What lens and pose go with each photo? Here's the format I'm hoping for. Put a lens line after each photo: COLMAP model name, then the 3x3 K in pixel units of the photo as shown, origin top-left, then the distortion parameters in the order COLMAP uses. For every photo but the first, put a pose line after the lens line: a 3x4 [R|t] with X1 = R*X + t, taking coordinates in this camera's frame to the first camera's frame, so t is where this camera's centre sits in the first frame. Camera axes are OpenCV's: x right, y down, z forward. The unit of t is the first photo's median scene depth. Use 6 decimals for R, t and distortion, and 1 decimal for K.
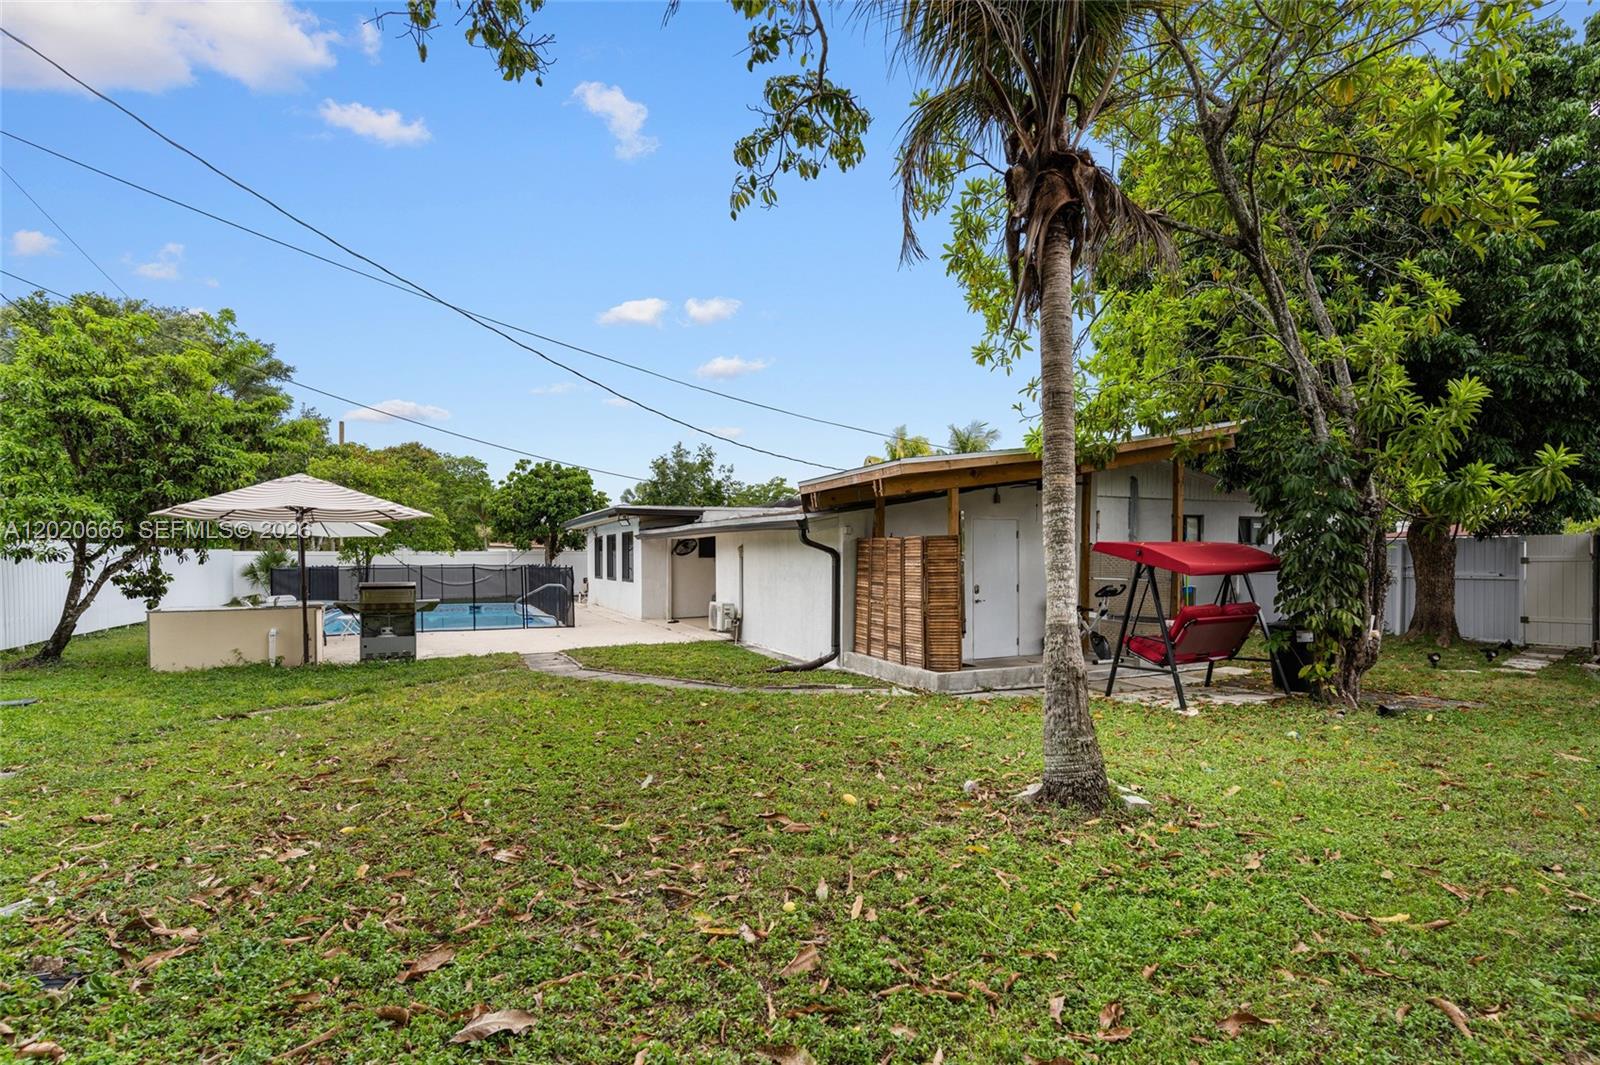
lens RADIAL K [[773.3, 0, 799.9], [0, 773.3, 567.8], [0, 0, 1]] dist [0.000689, 0.000151]
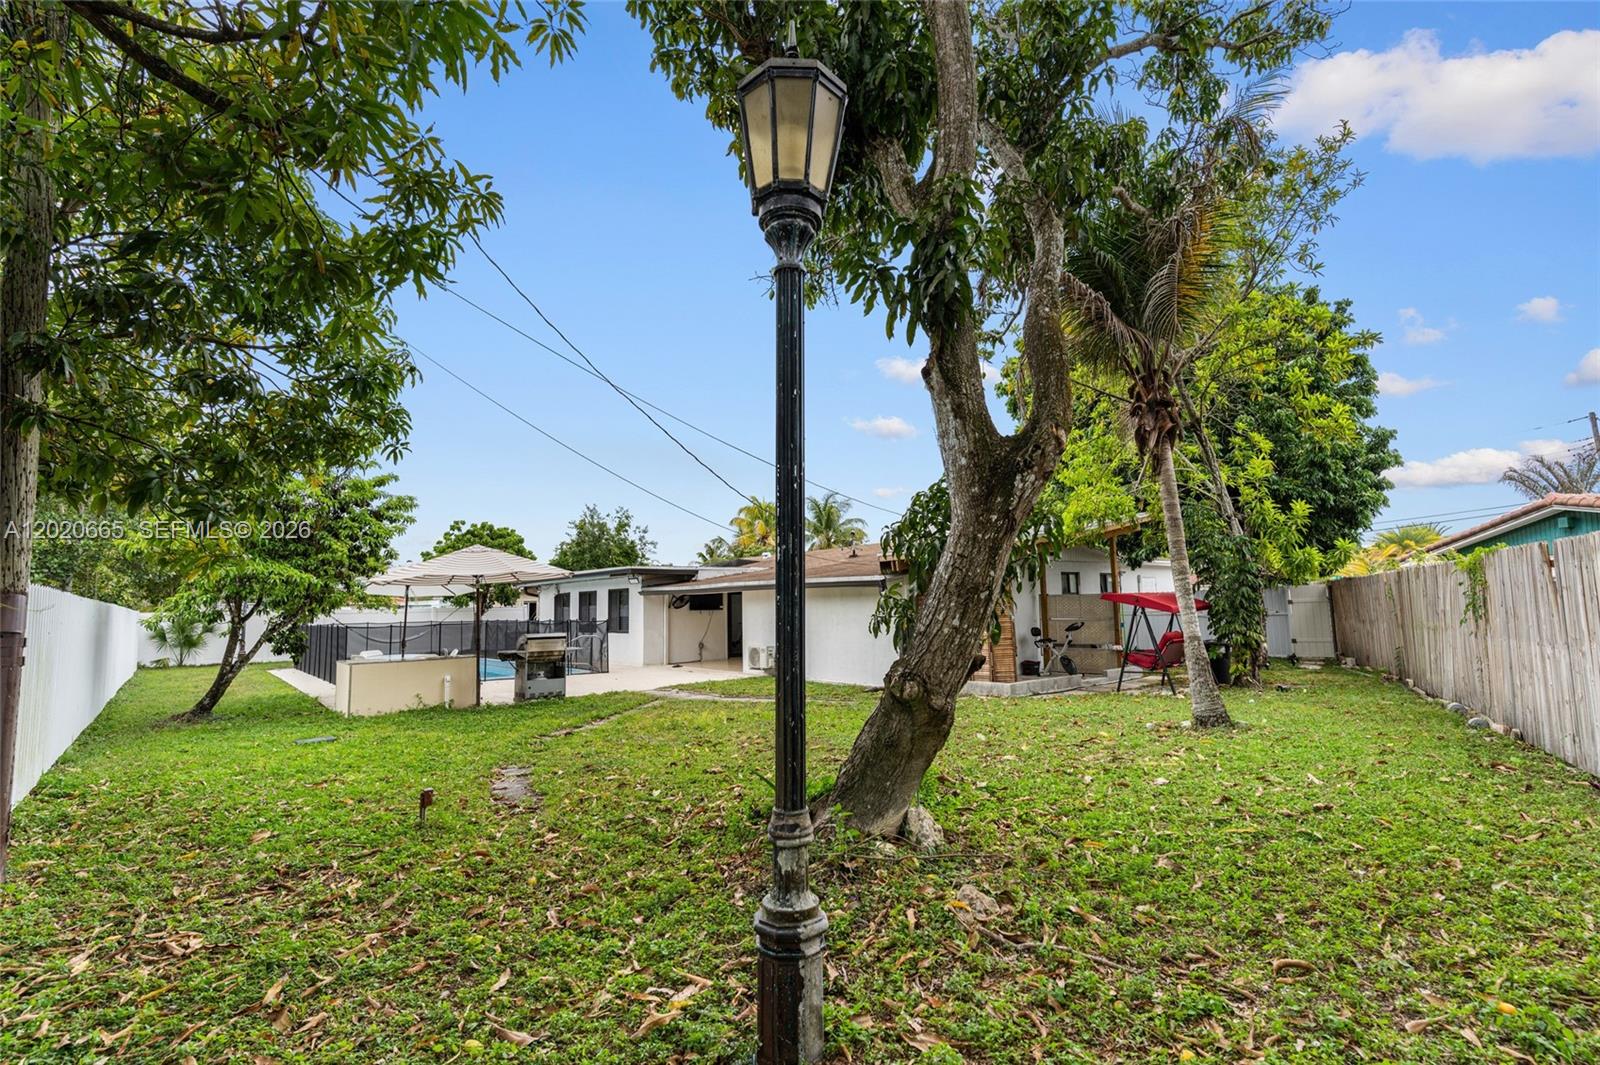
lens RADIAL K [[750.9, 0, 800.0], [0, 750.9, 532.5], [0, 0, 1]] dist [-0.000009, 0.000057]
pose [[0.968937, 0.008517, 0.247160, -0.415832], [0.020265, 0.993312, -0.113672, 0.003155], [-0.246475, 0.115150, 0.962284, -0.233503]]
